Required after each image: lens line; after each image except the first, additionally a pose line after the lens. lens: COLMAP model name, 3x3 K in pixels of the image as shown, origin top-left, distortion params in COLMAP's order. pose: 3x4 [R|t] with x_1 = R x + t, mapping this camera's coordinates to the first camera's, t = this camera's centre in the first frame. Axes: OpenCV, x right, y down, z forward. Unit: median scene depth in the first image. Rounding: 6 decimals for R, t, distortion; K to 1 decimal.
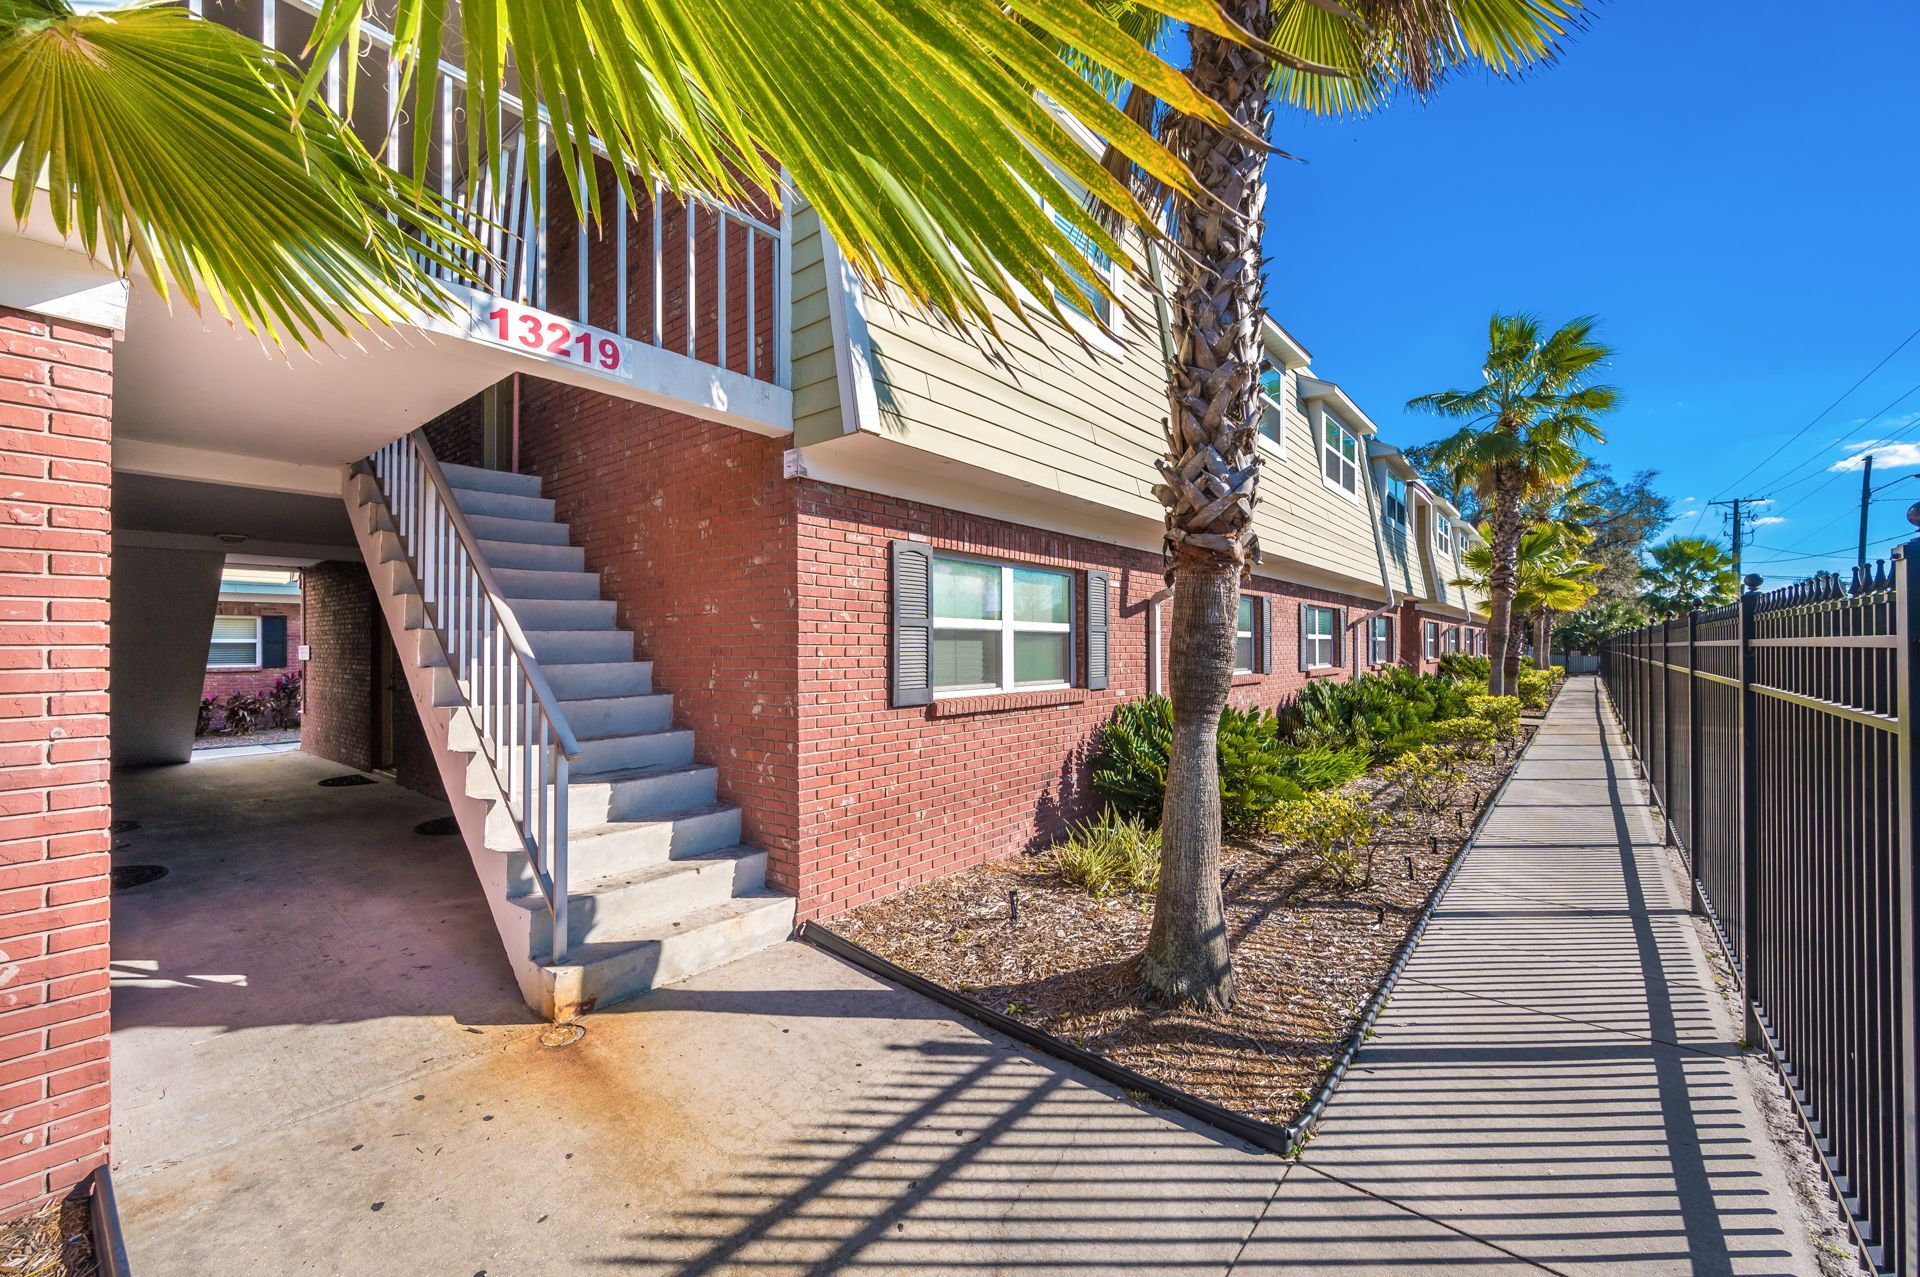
lens RADIAL K [[760.1, 0, 962.1], [0, 760.1, 647.1], [0, 0, 1]] dist [-0.000684, -0.000289]
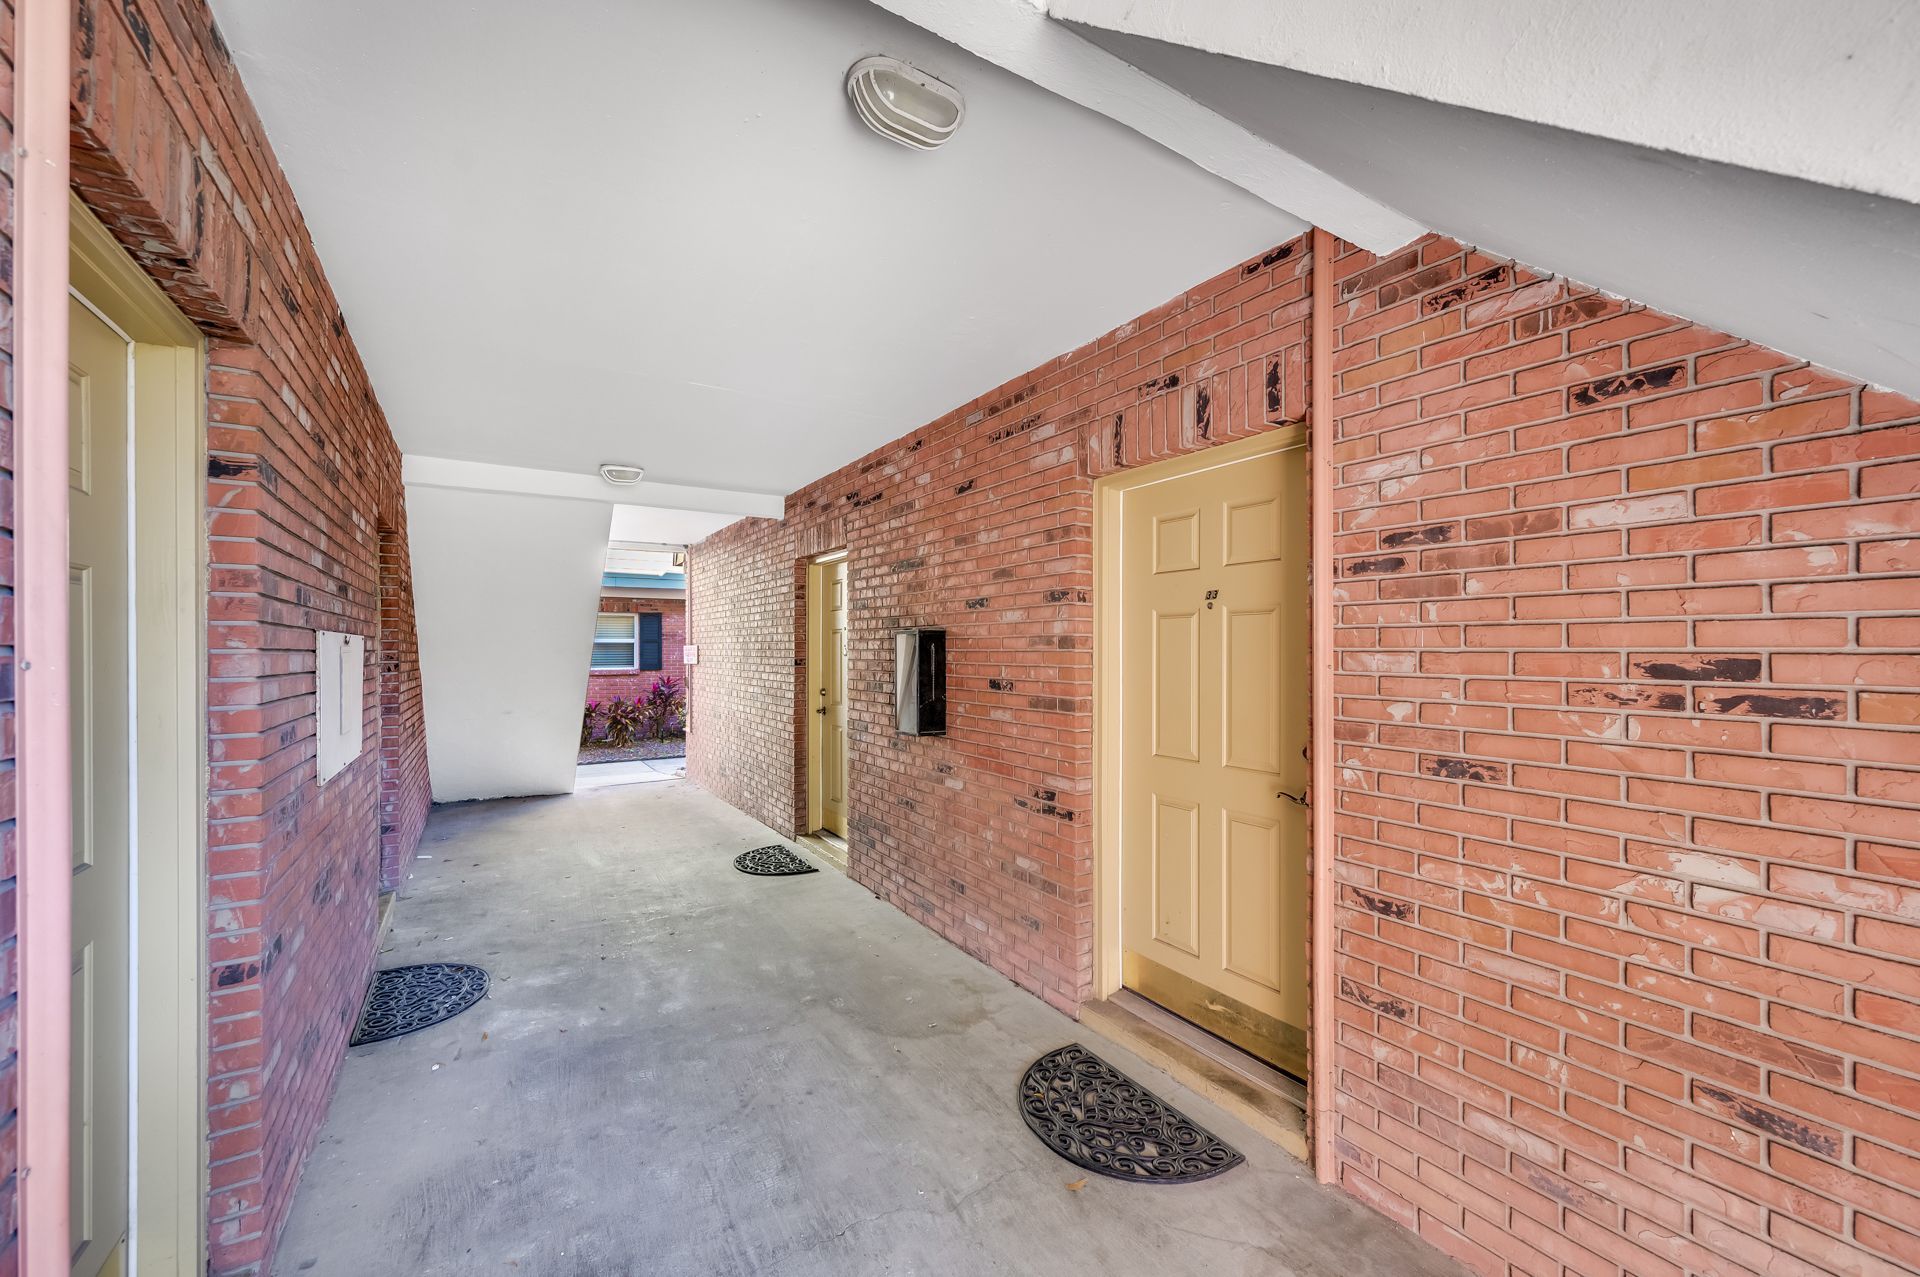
lens RADIAL K [[759.2, 0, 961.7], [0, 759.2, 652.6], [0, 0, 1]] dist [-0.000798, -0.000165]
pose [[0.946812, -0.001009, -0.321785, -0.281575], [0.003290, 0.999973, 0.006544, 0.001221], [0.321770, -0.007255, 0.946790, 0.282371]]
